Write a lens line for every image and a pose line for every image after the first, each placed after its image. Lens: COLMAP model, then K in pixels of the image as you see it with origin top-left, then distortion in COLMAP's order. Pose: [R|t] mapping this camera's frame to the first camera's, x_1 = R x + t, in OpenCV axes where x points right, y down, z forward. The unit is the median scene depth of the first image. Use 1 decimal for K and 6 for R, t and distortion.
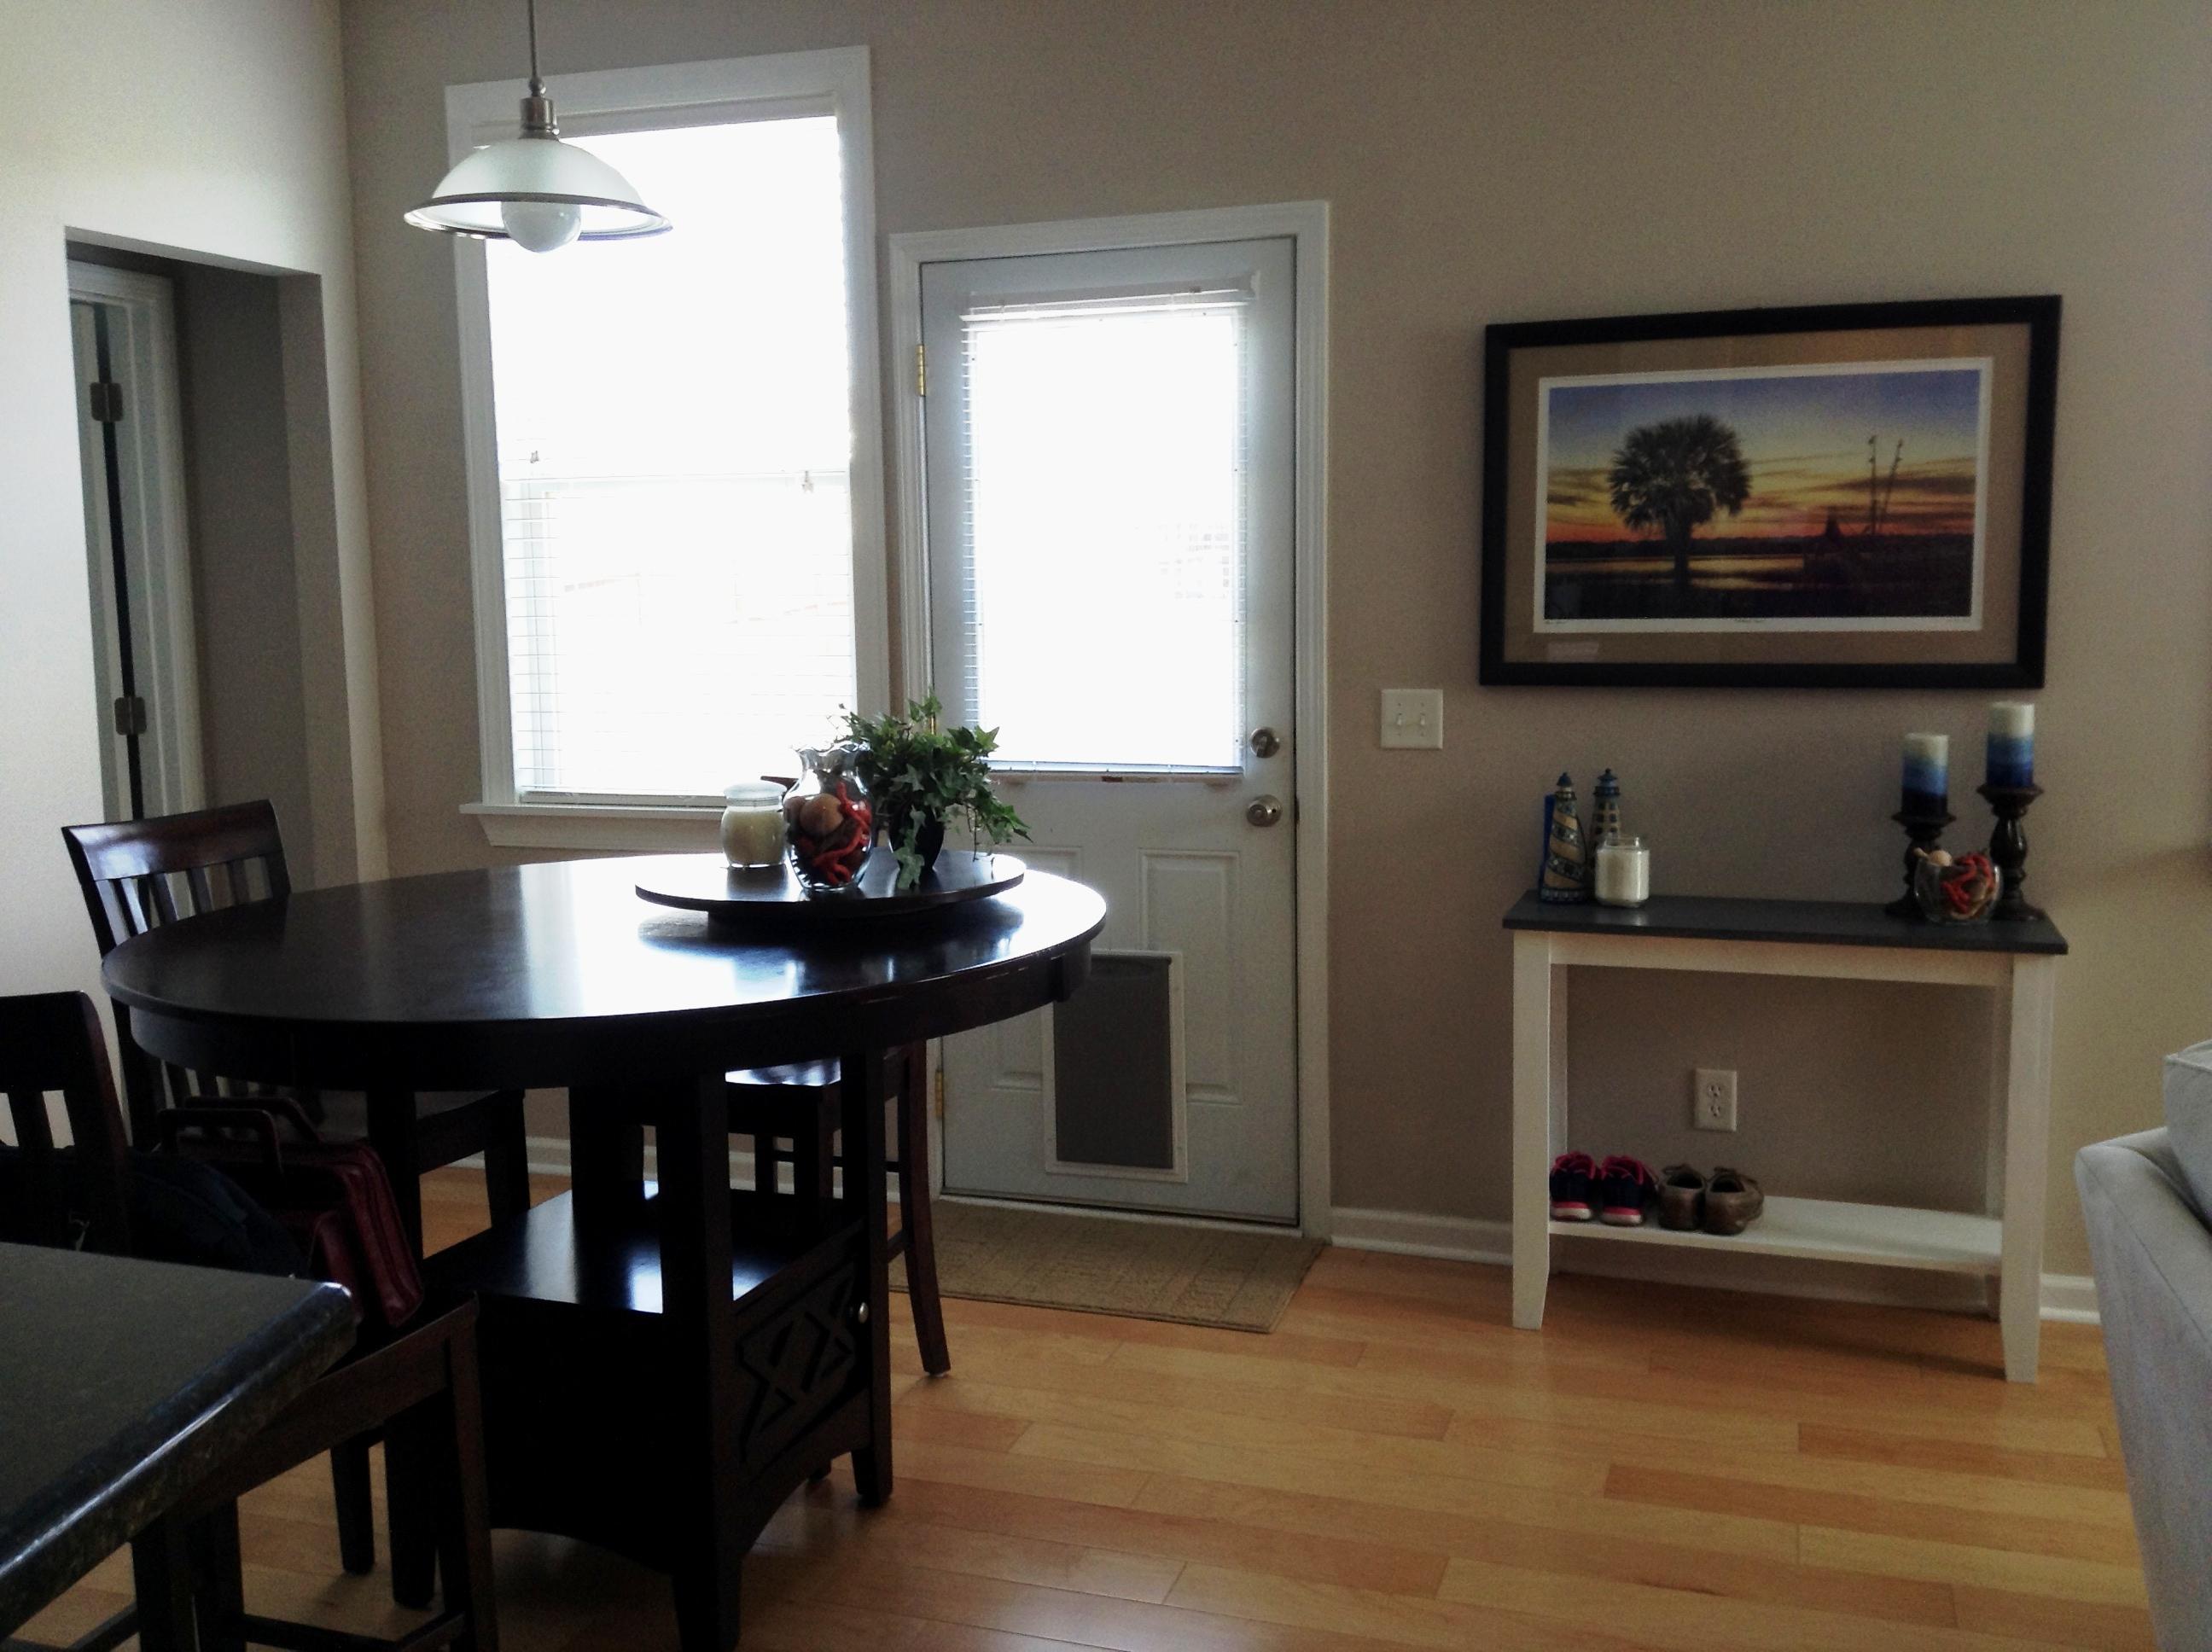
lens RADIAL K [[2042.8, 0, 1106.0], [0, 2042.8, 826.0], [0, 0, 1]] dist [0.152228, -0.264139]
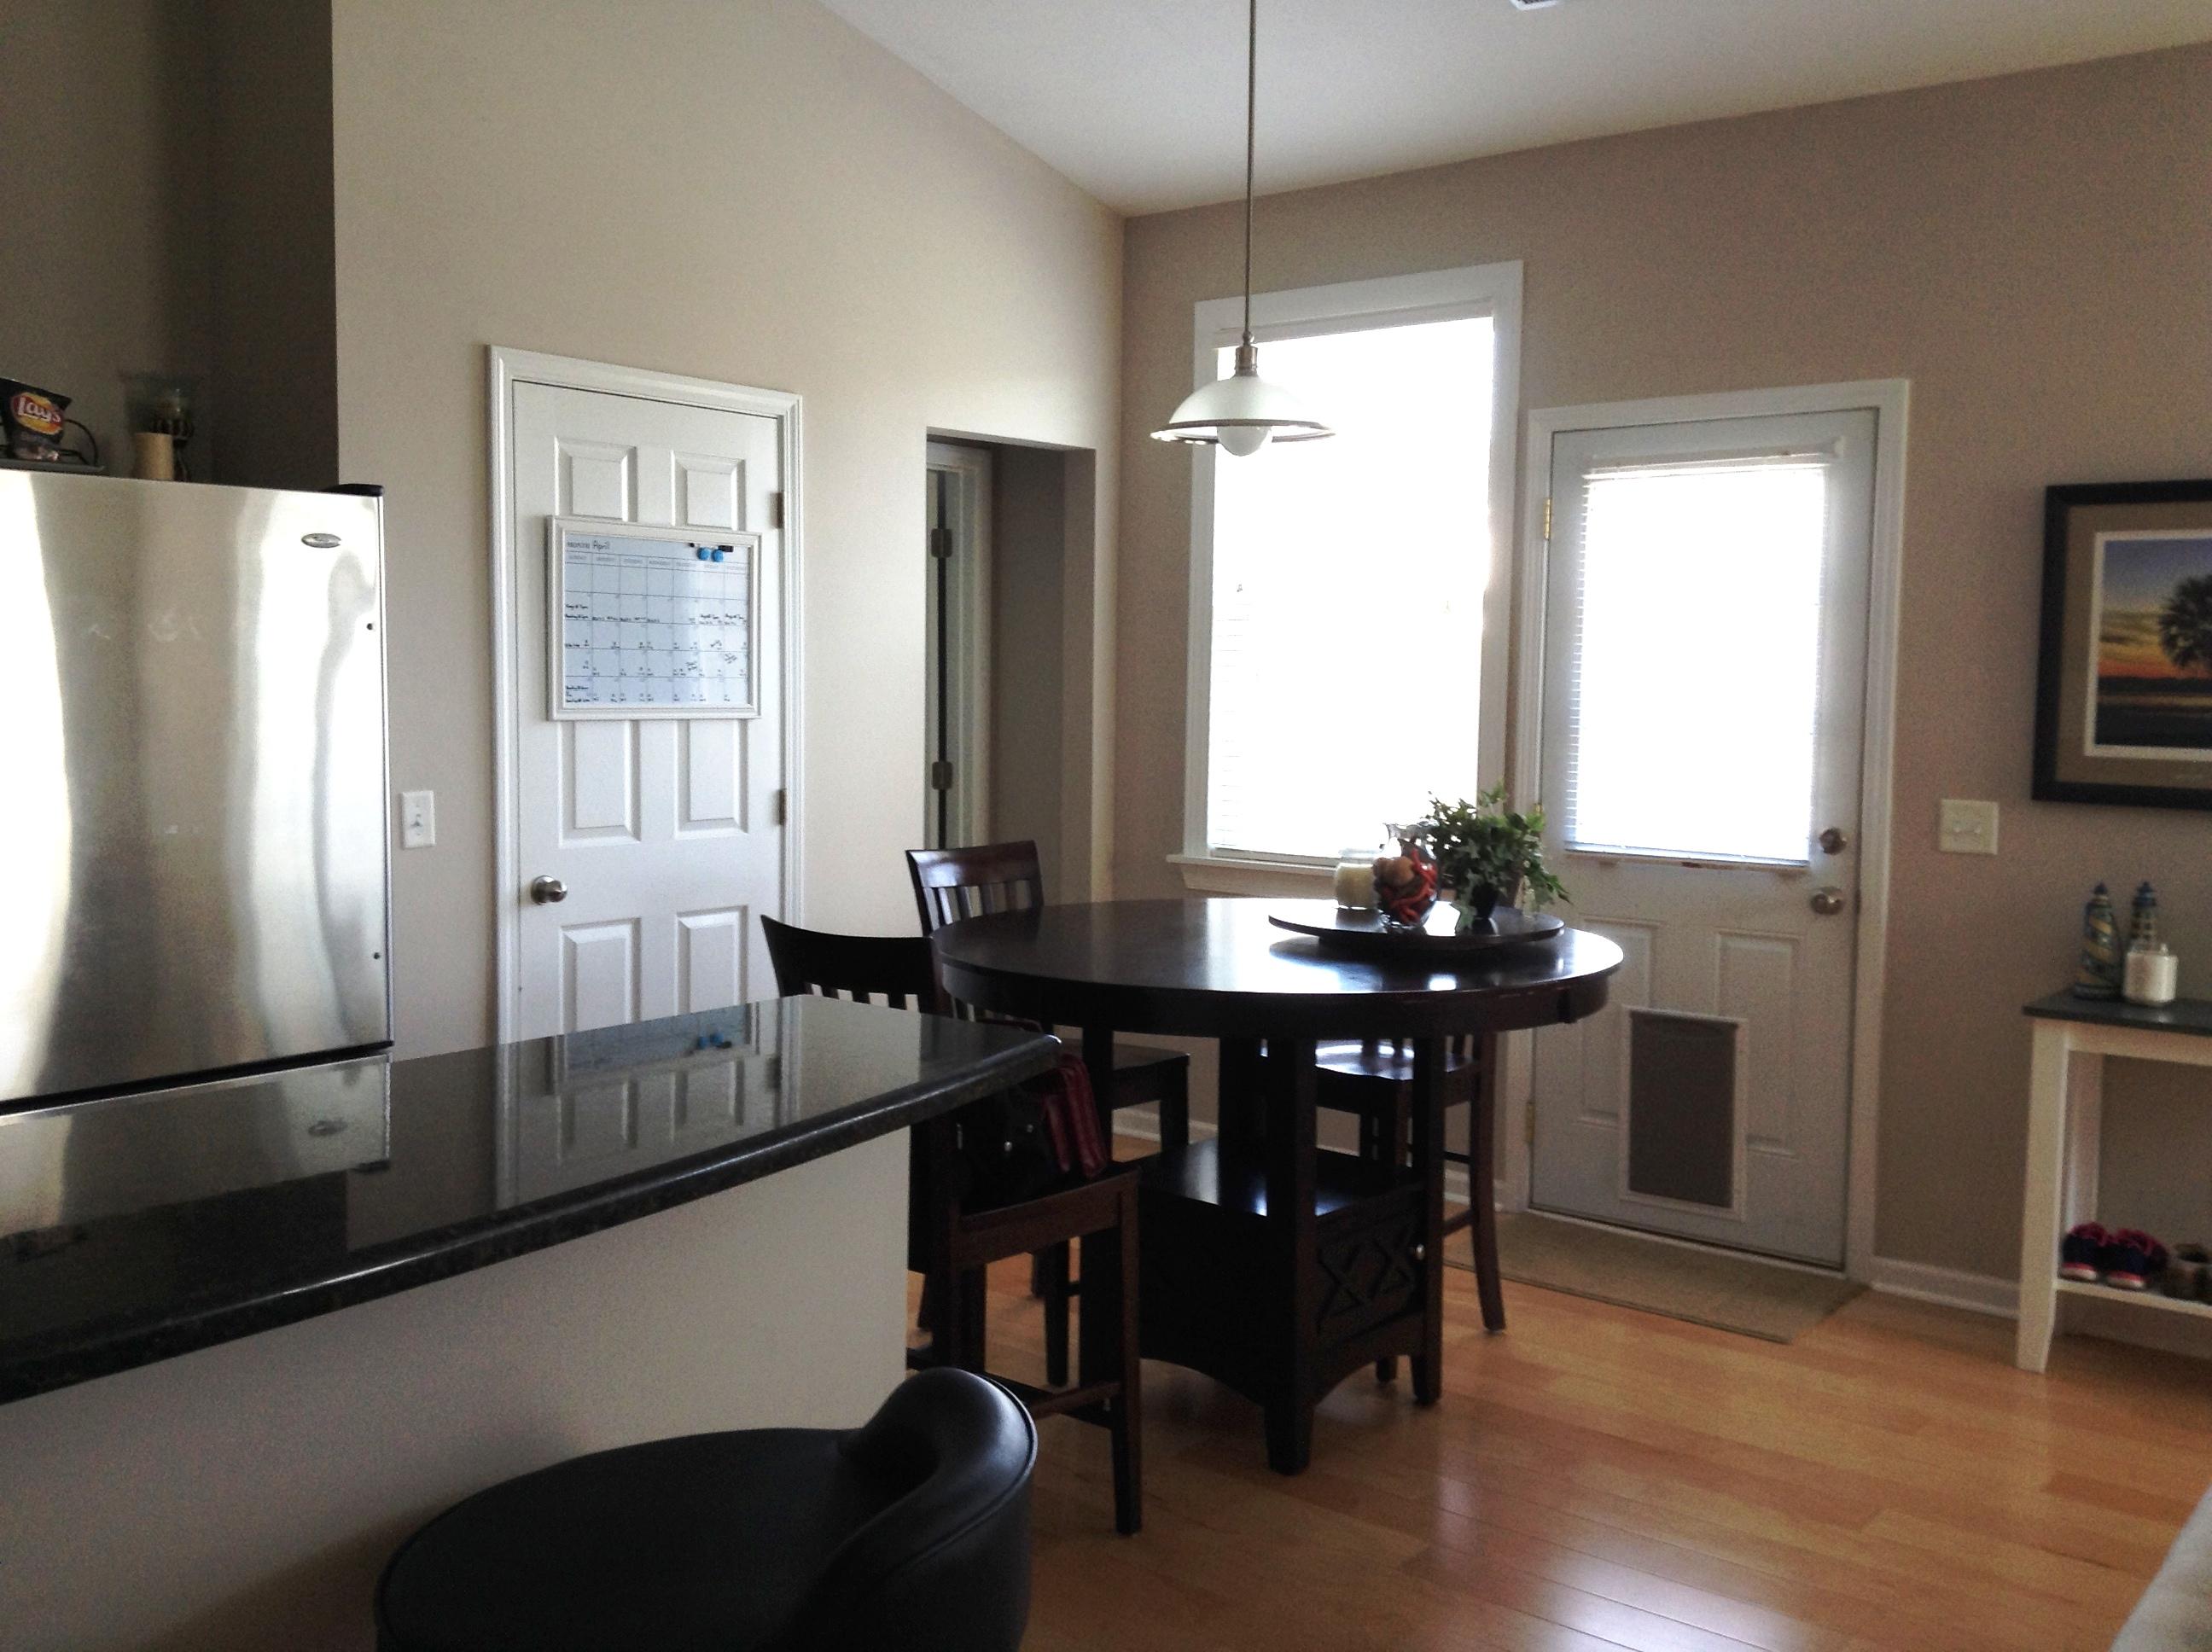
lens RADIAL K [[2042.8, 0, 1106.0], [0, 2042.8, 826.0], [0, 0, 1]] dist [0.152228, -0.264139]
pose [[0.939730, 0.053388, -0.337723, 0.095811], [-0.066135, 0.997463, -0.026342, 0.009190], [0.335460, 0.047089, 0.940877, -0.248051]]
